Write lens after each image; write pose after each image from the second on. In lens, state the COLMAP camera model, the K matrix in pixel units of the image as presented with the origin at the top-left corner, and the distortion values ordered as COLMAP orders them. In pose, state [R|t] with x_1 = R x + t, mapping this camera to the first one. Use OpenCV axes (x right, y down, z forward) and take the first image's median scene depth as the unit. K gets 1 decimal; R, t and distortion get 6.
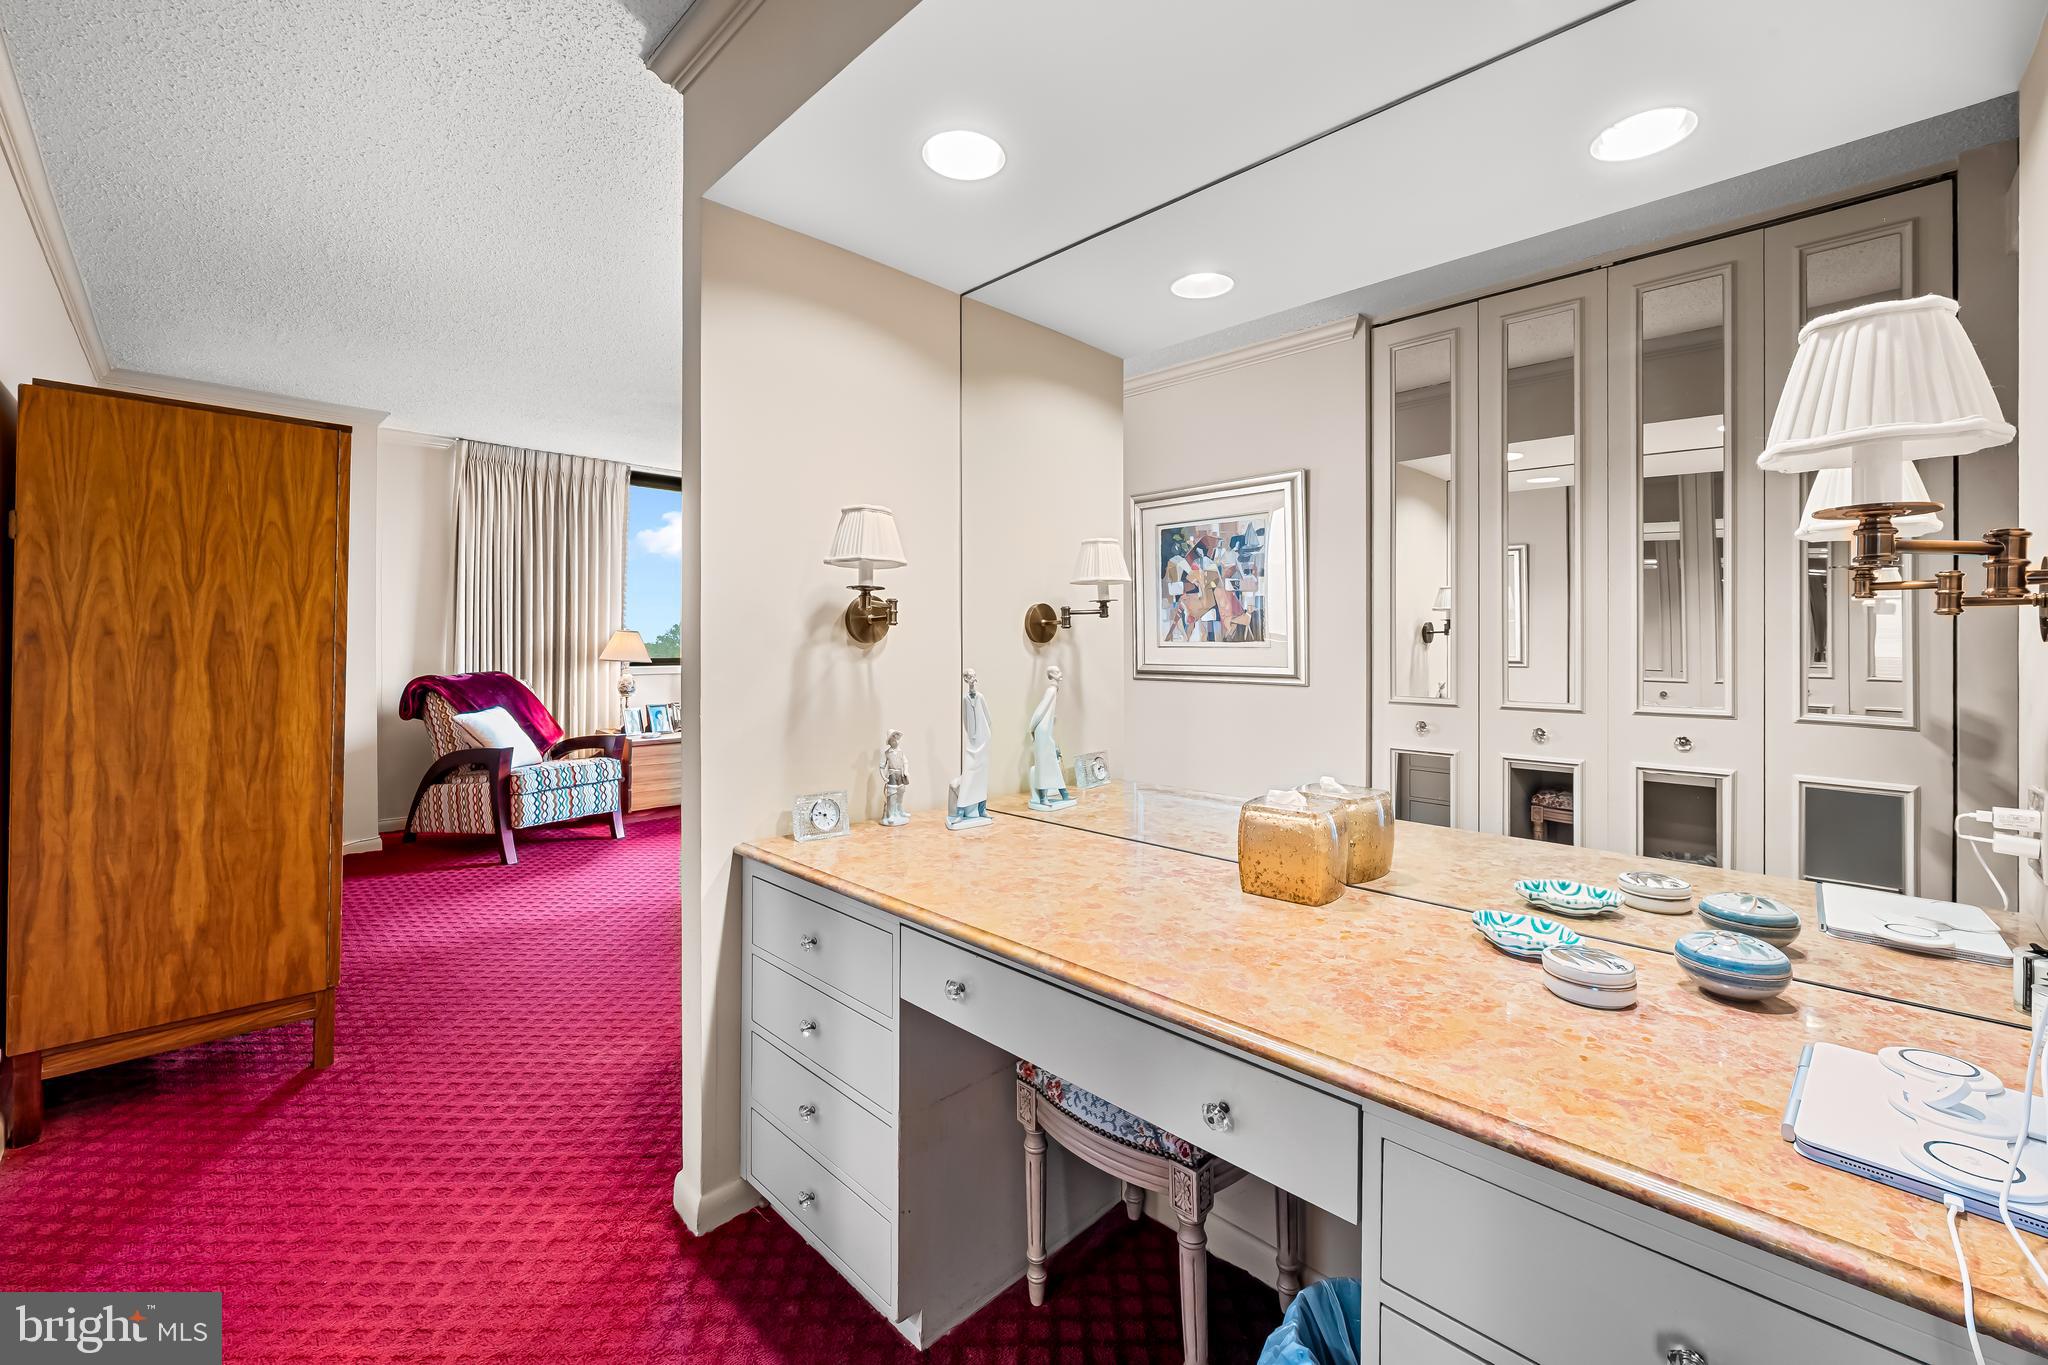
lens RADIAL K [[832.1, 0, 1024.2], [0, 832.1, 676.5], [0, 0, 1]] dist [-0.005632, -0.000254]
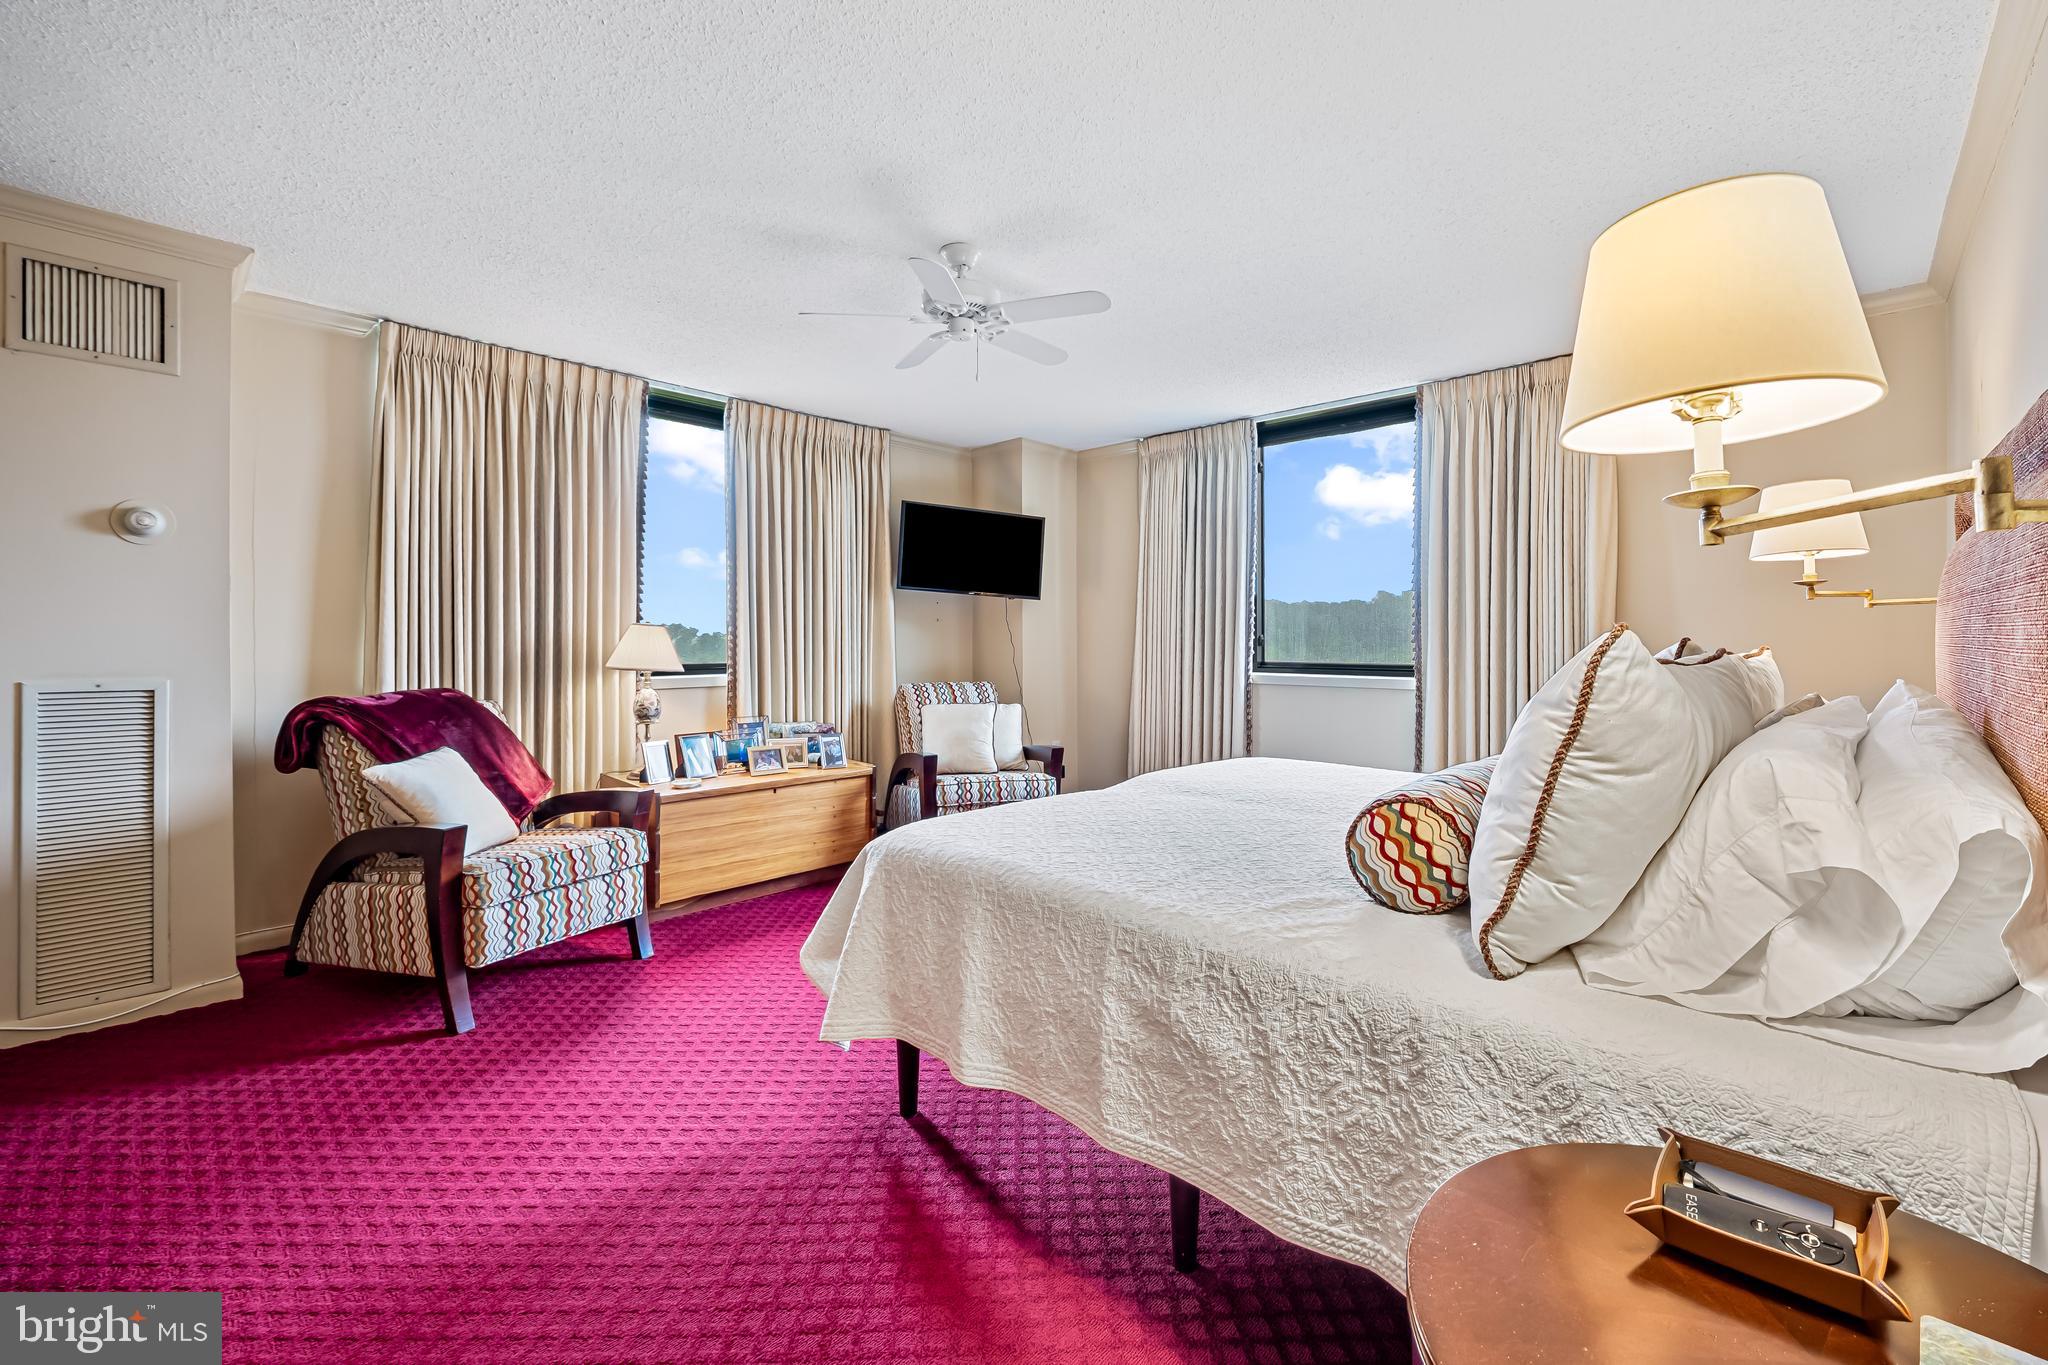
lens RADIAL K [[832.1, 0, 1024.2], [0, 832.1, 671.3], [0, 0, 1]] dist [-0.005632, -0.000254]
pose [[0.999735, -0.005414, 0.022363, -0.222846], [0.005525, 0.999973, -0.004918, -0.014368], [-0.022336, 0.005040, 0.999738, 0.382888]]
